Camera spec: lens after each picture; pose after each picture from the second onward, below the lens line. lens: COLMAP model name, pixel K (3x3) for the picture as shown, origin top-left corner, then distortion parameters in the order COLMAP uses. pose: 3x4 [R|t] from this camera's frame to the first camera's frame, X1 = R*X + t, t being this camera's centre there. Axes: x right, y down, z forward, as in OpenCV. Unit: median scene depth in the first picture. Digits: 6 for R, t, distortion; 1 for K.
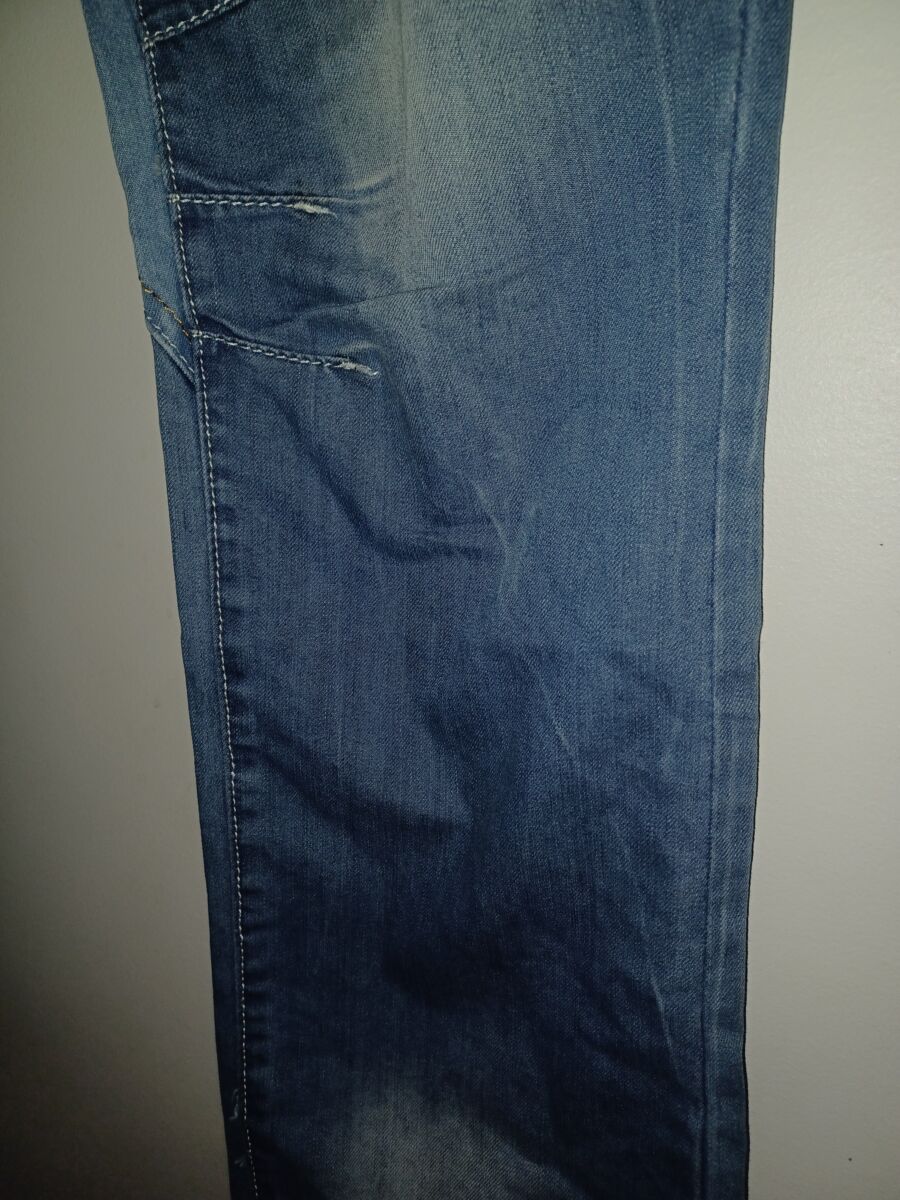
lens RADIAL K [[880.0, 0, 450.1], [0, 880.0, 605.4], [0, 0, 1]] dist [-0.006625, 0.002457]
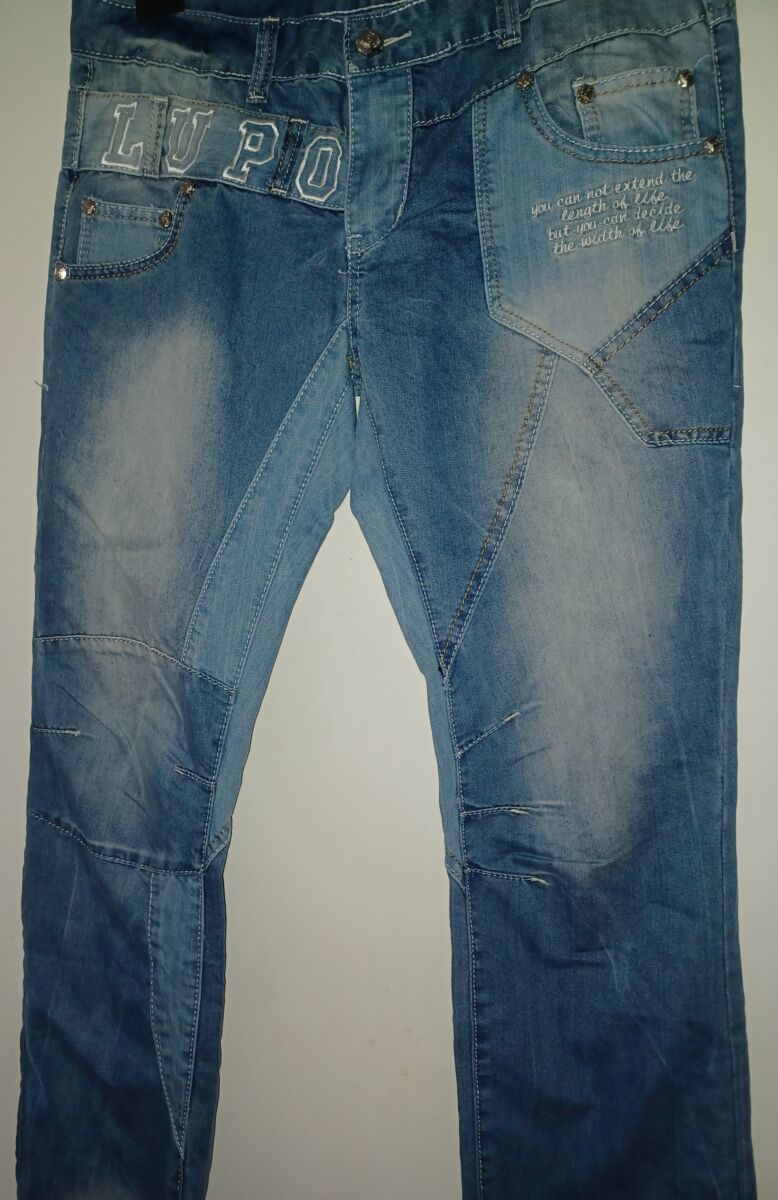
lens RADIAL K [[855.3, 0, 325.3], [0, 855.3, 604.3], [0, 0, 1]] dist [-0.017451, 0.011368]
pose [[0.984167, -0.020591, 0.176041, -0.979718], [0.059908, 0.973419, -0.221059, -0.503014], [-0.166810, 0.228106, 0.959241, -1.067827]]
